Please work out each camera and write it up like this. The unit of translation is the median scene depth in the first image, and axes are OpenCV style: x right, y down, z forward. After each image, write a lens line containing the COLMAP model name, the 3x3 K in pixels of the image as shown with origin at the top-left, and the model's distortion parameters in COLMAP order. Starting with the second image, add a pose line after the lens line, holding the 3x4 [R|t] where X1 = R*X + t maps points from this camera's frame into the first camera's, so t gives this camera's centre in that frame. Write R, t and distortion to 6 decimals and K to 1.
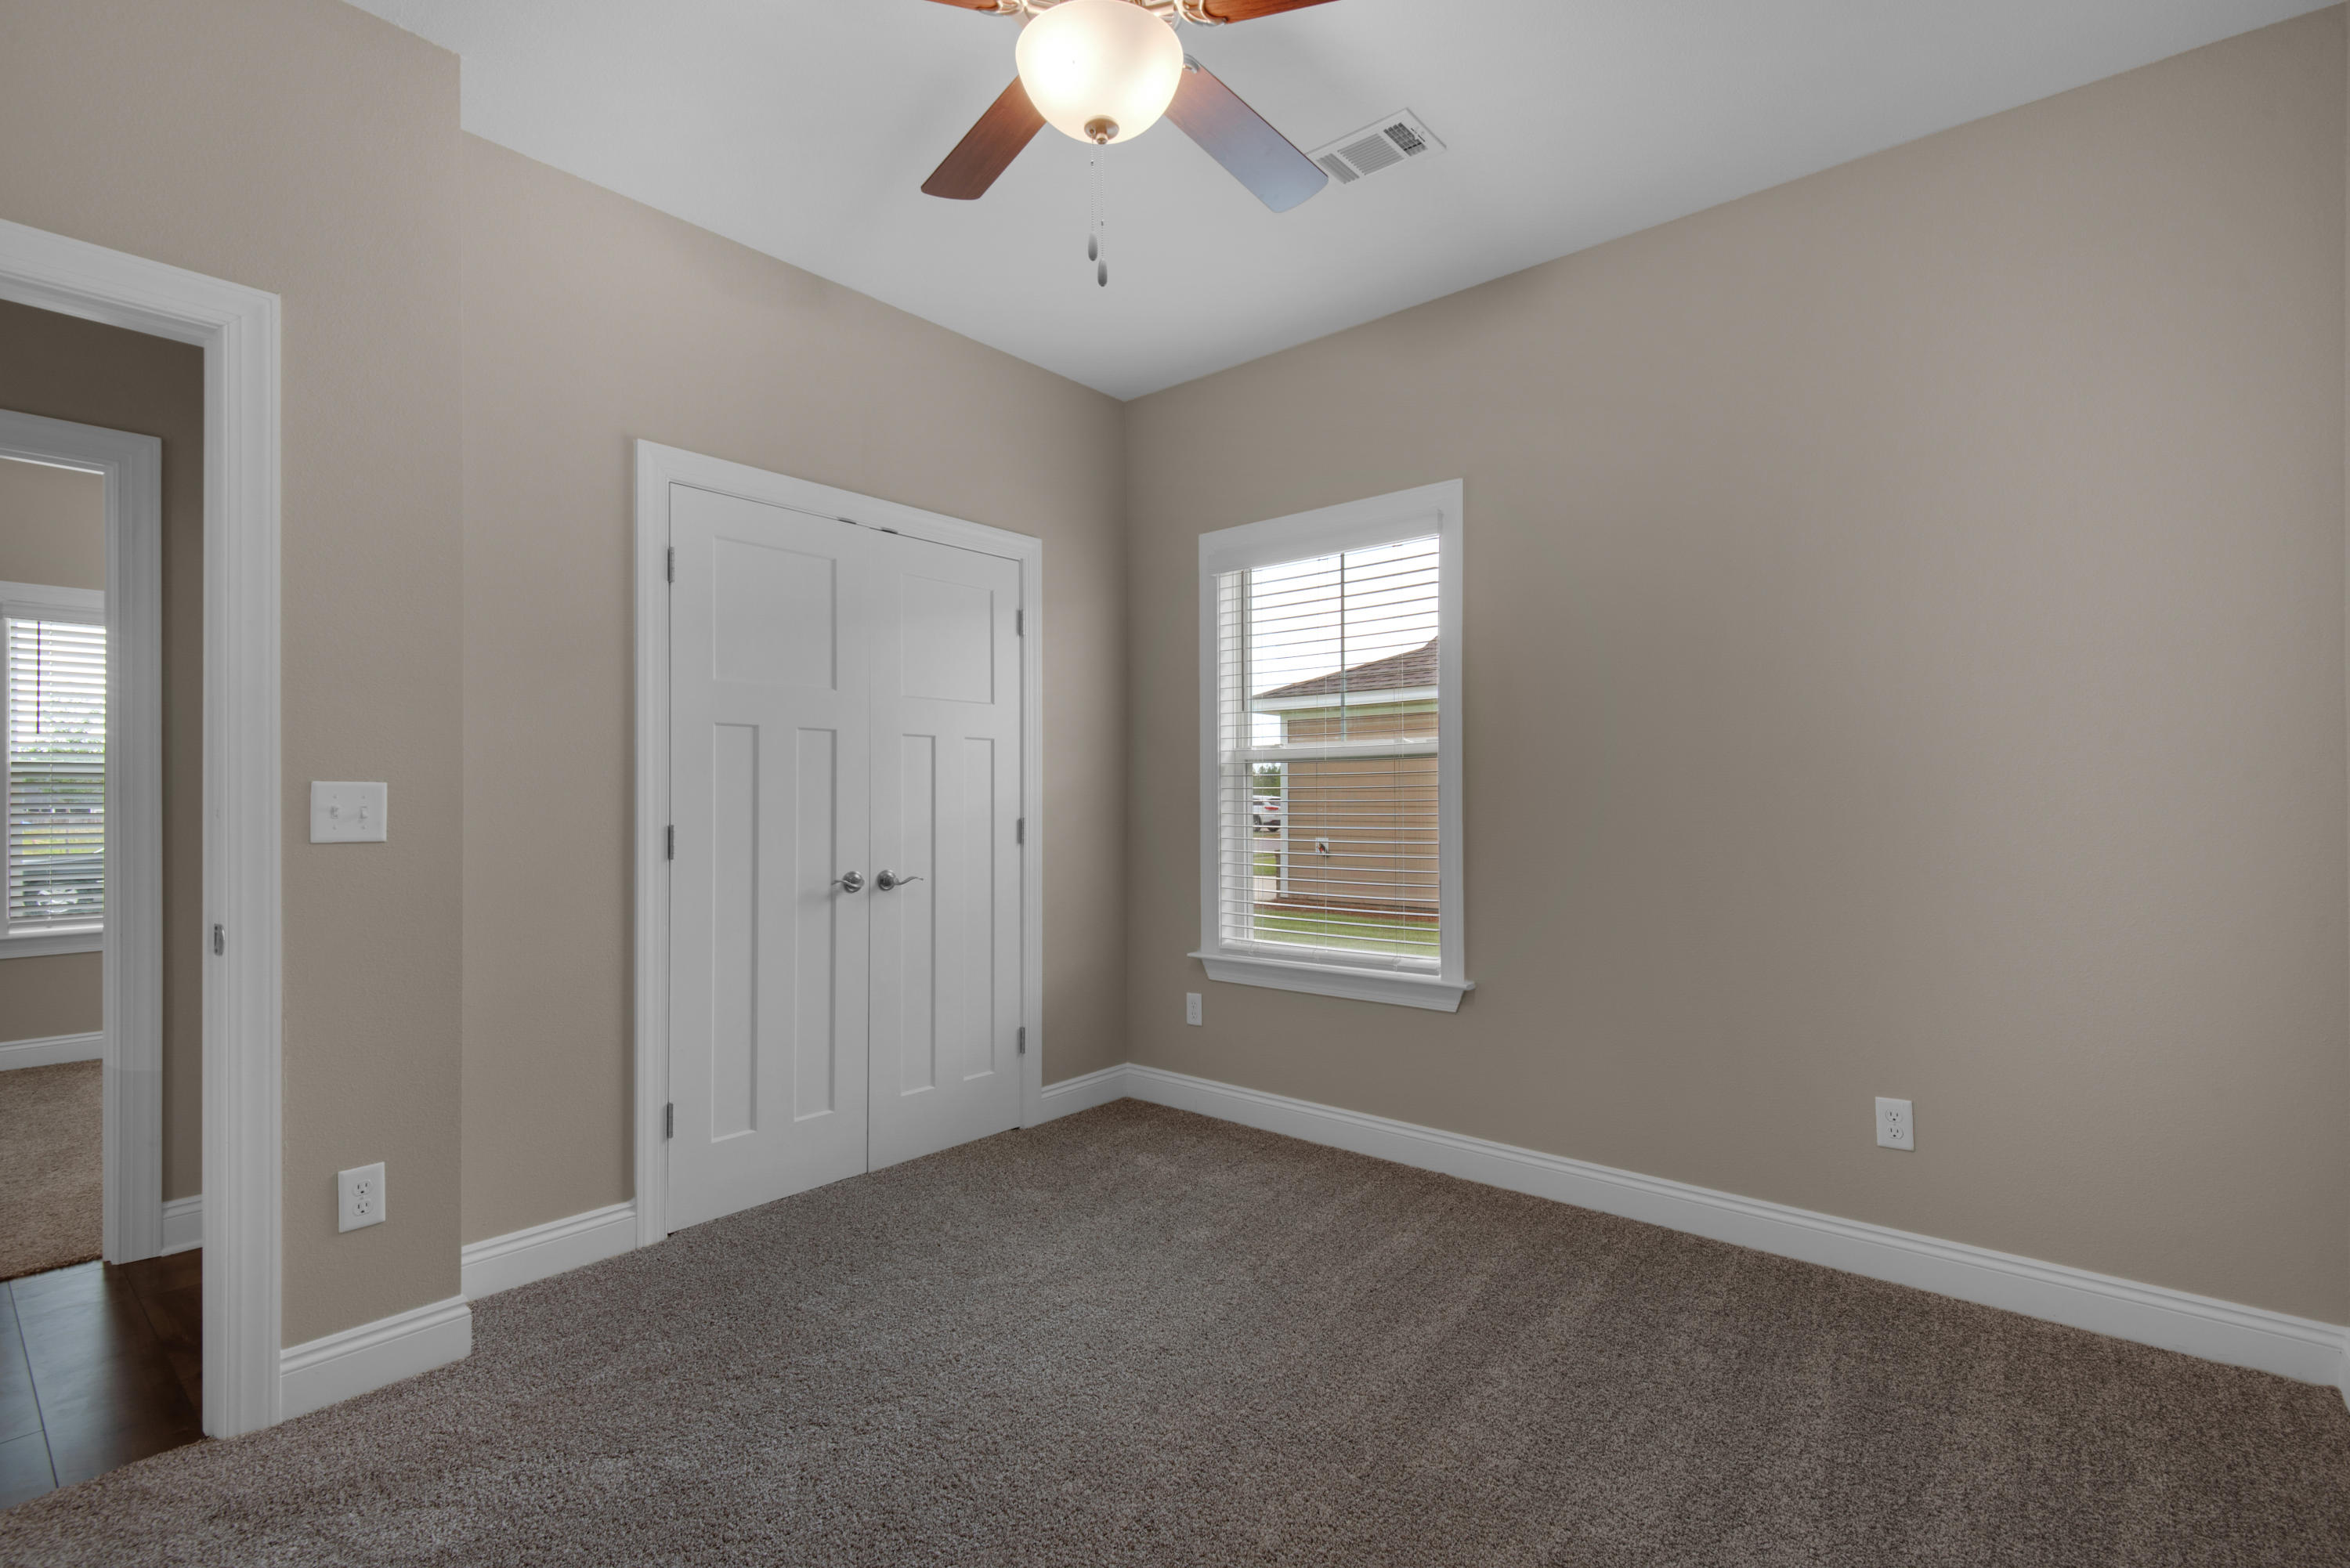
lens RADIAL K [[1074.2, 0, 1160.8], [0, 1074.2, 790.9], [0, 0, 1]] dist [0.034128, -0.018402]
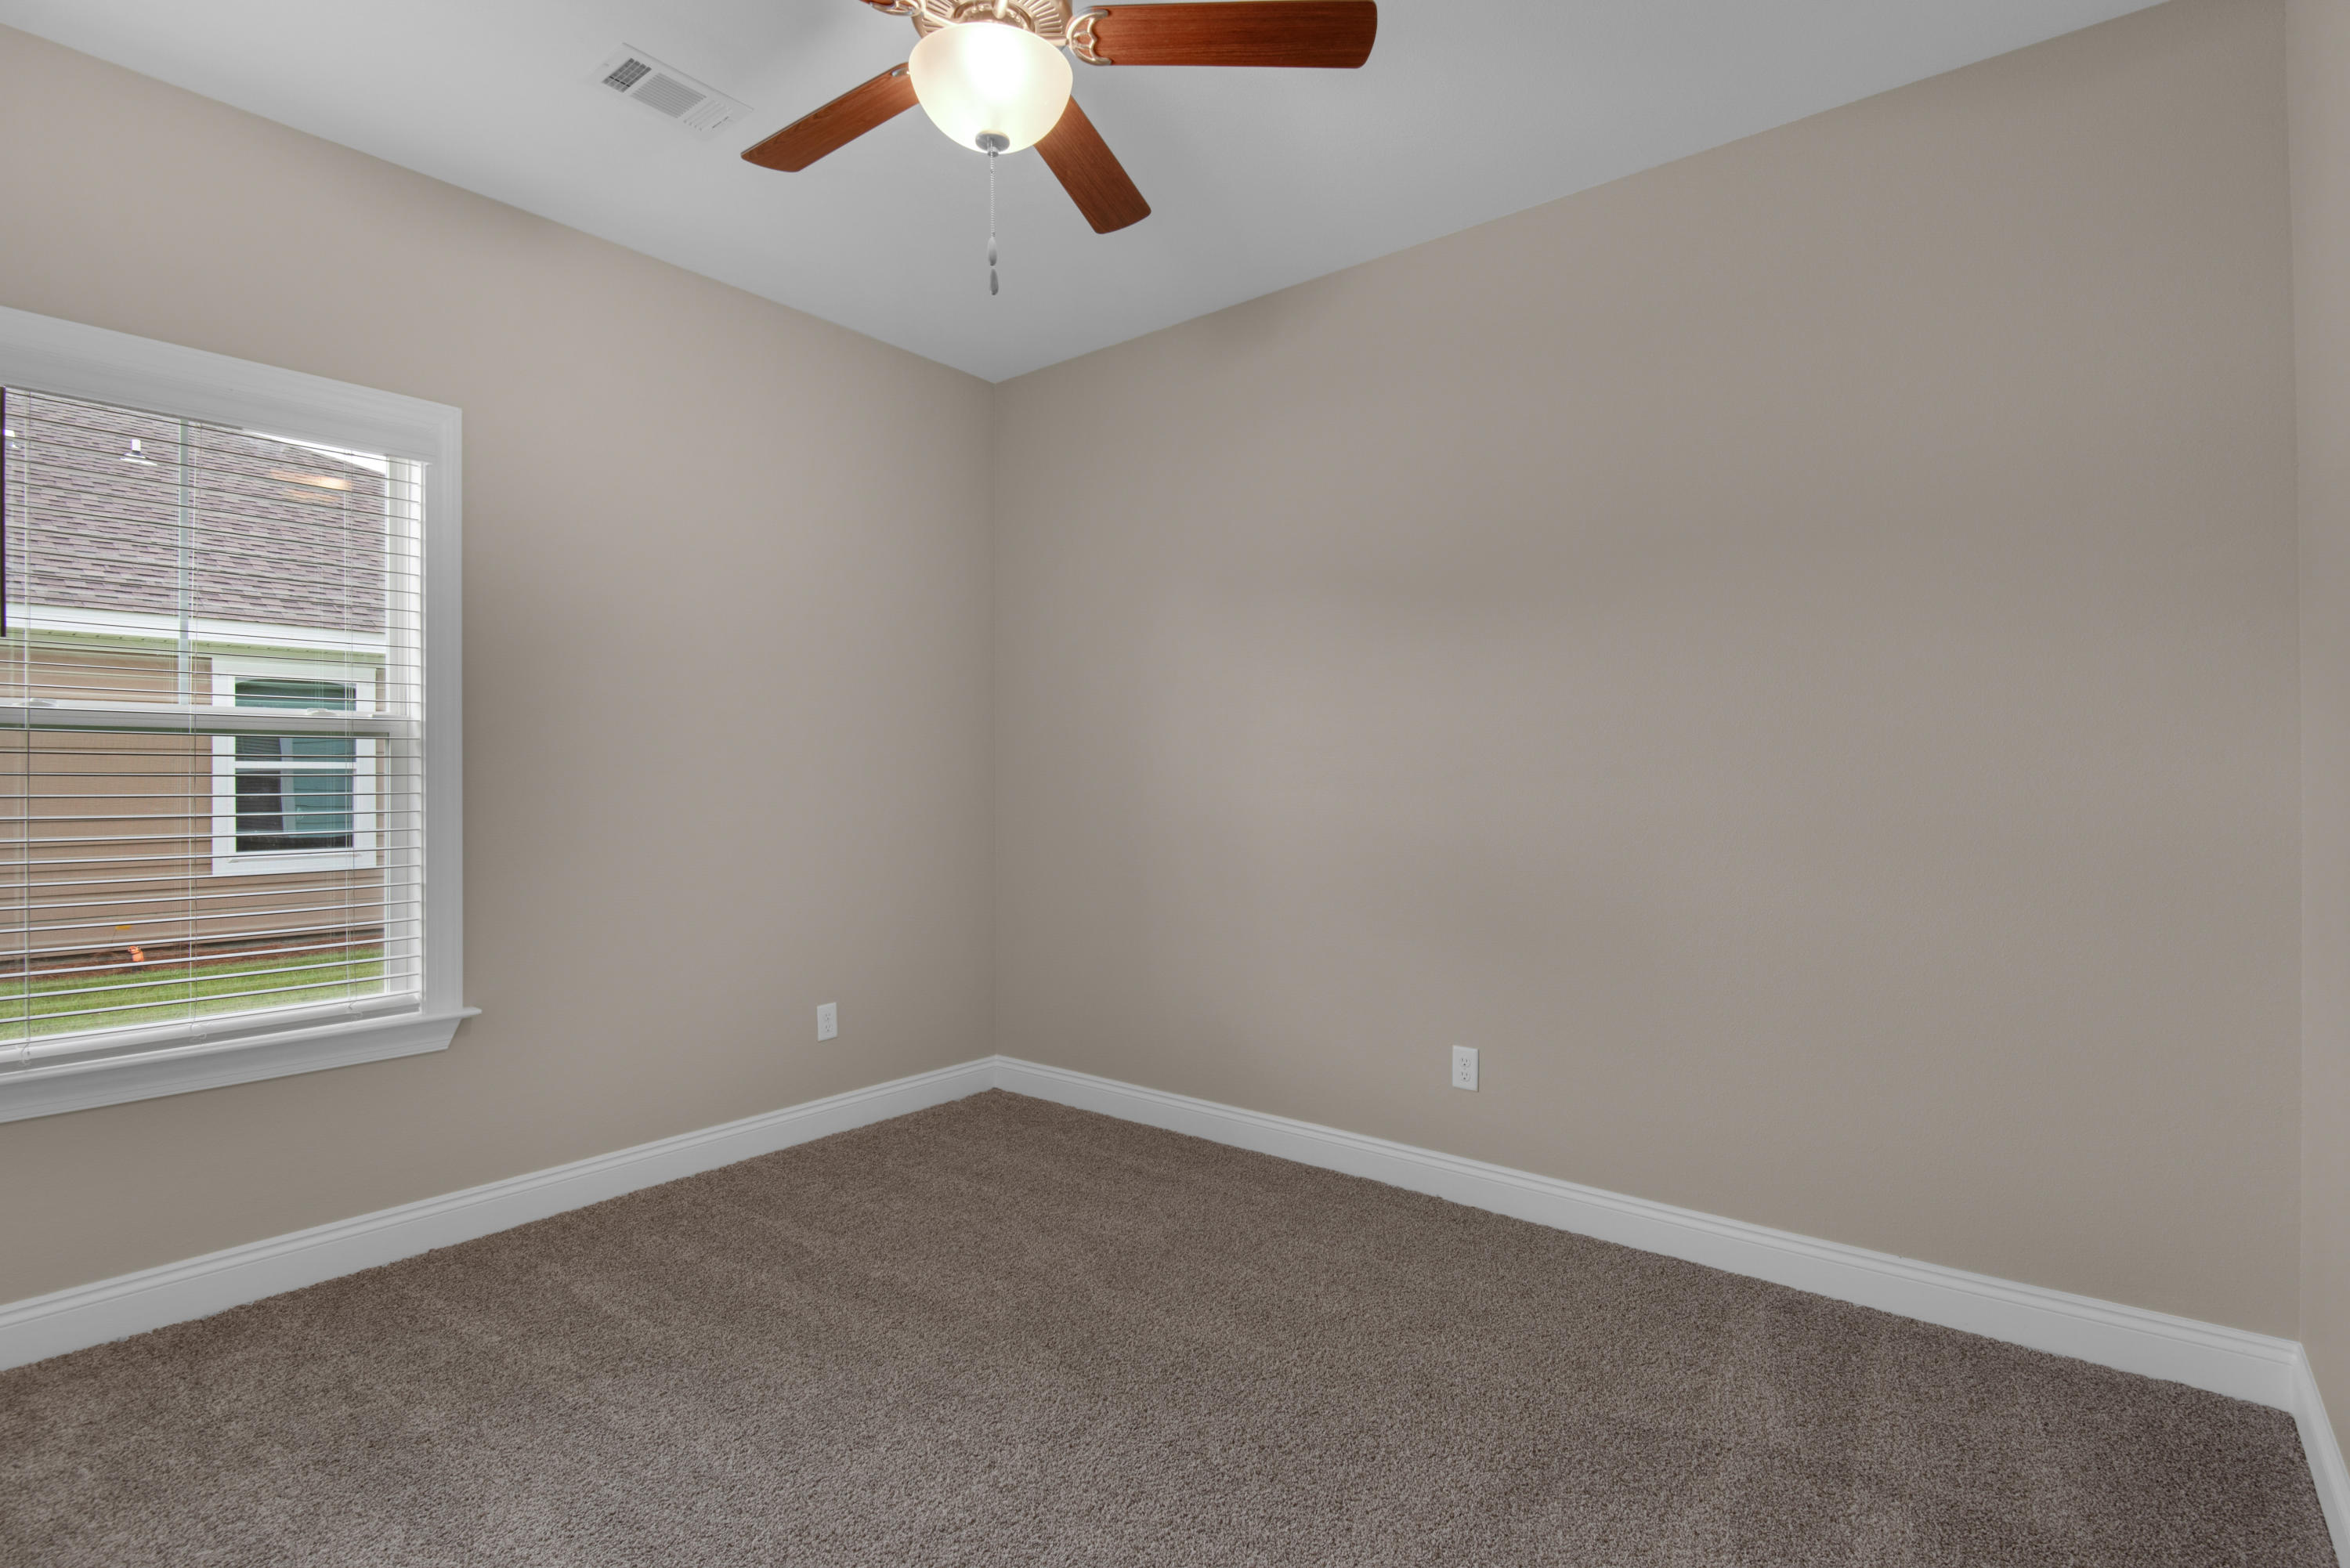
lens RADIAL K [[1119.5, 0, 1175.0], [0, 1119.5, 784.0], [0, 0, 1]] dist [-0.001670, -0.000365]
pose [[-0.025927, 0.000375, 0.999664, -0.718796], [-0.004433, 0.999990, -0.000490, -0.000397], [-0.999654, -0.004444, -0.025925, 0.554030]]
